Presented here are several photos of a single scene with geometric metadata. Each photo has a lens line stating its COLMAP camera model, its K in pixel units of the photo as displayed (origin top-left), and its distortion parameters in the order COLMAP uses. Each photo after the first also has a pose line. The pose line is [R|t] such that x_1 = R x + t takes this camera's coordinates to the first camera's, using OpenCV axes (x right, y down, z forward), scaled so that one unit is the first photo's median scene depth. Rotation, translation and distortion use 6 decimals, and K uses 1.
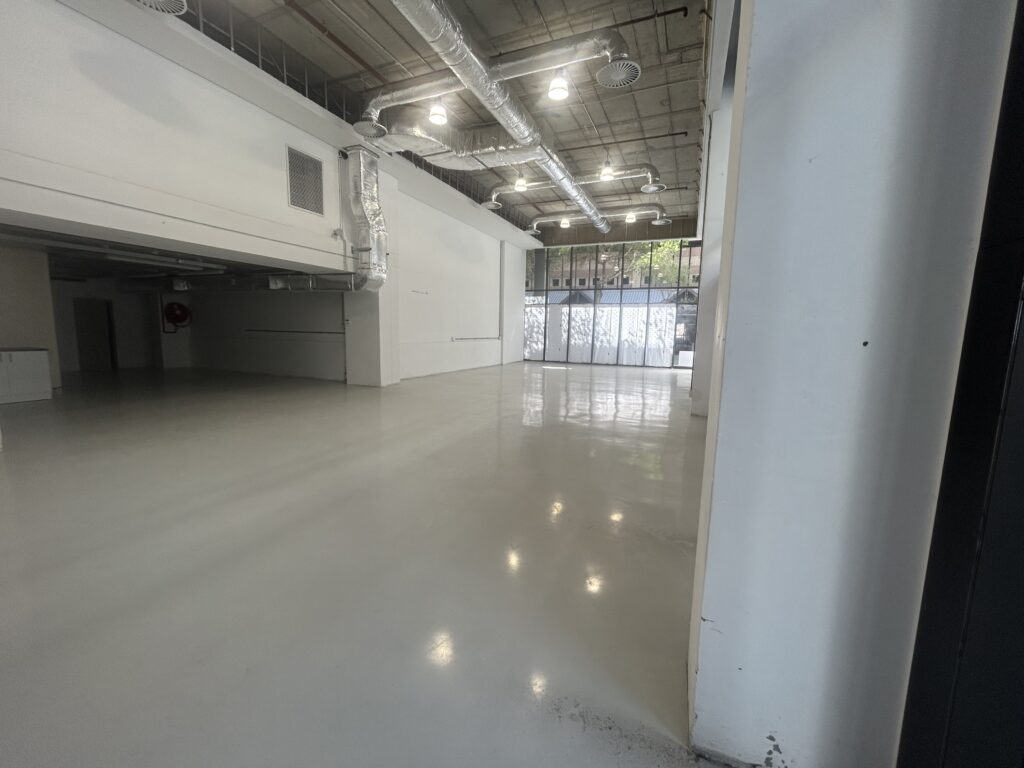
lens RADIAL K [[413.2, 0, 511.0], [0, 413.2, 384.4], [0, 0, 1]] dist [-0.000519, -0.001037]
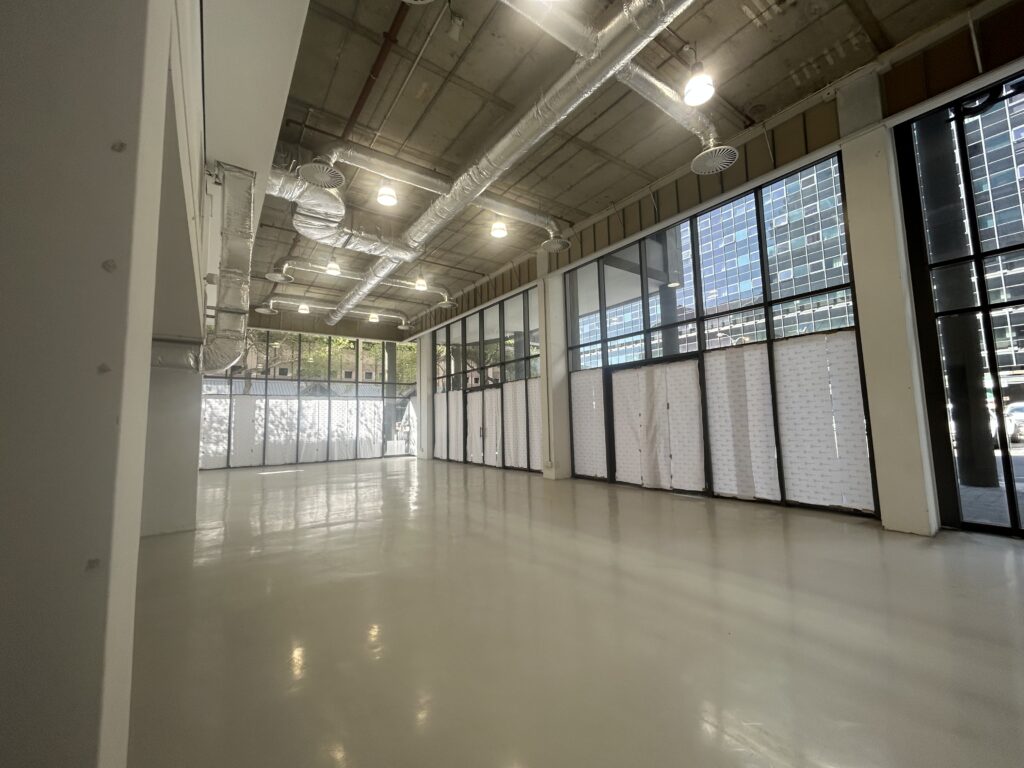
lens RADIAL K [[413.2, 0, 506.2], [0, 413.2, 378.6], [0, 0, 1]] dist [-0.000519, -0.001037]
pose [[0.510925, 0.058541, 0.857630, -0.343055], [0.145351, 0.977430, -0.153310, -0.028213], [-0.847248, 0.202987, 0.490885, 0.169084]]
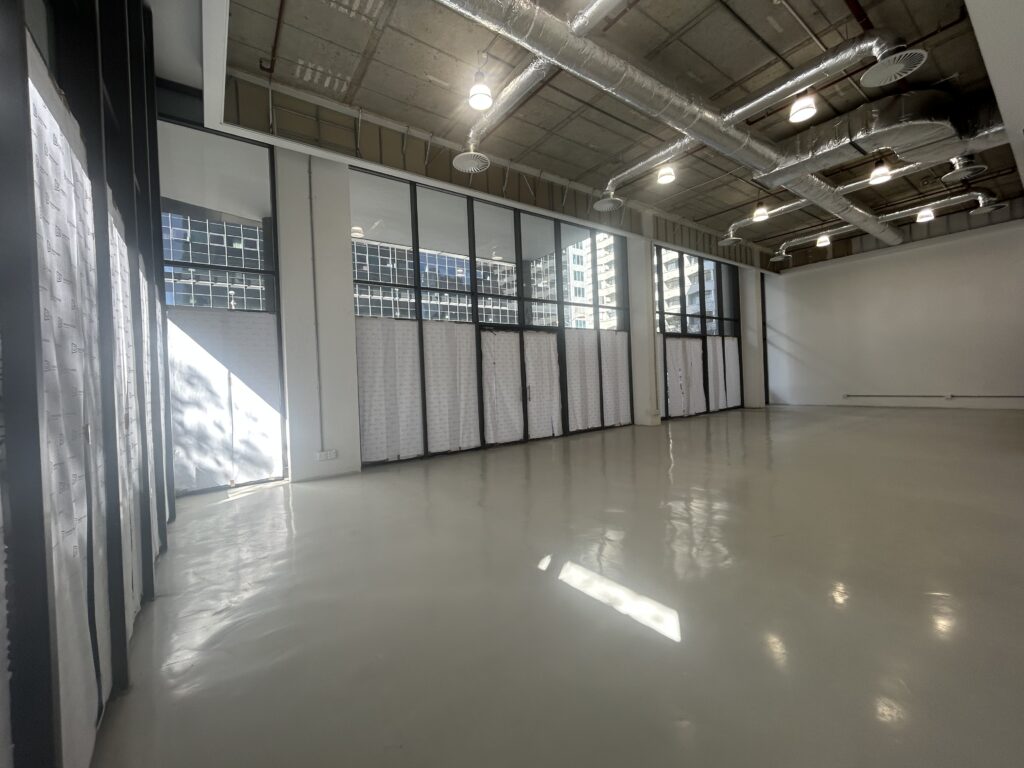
lens RADIAL K [[413.2, 0, 512.7], [0, 413.2, 378.2], [0, 0, 1]] dist [-0.000519, -0.001037]
pose [[-0.866379, 0.018803, 0.499033, 0.036351], [0.091406, 0.988380, 0.121451, -0.134616], [-0.490951, 0.150837, -0.858030, 1.021112]]
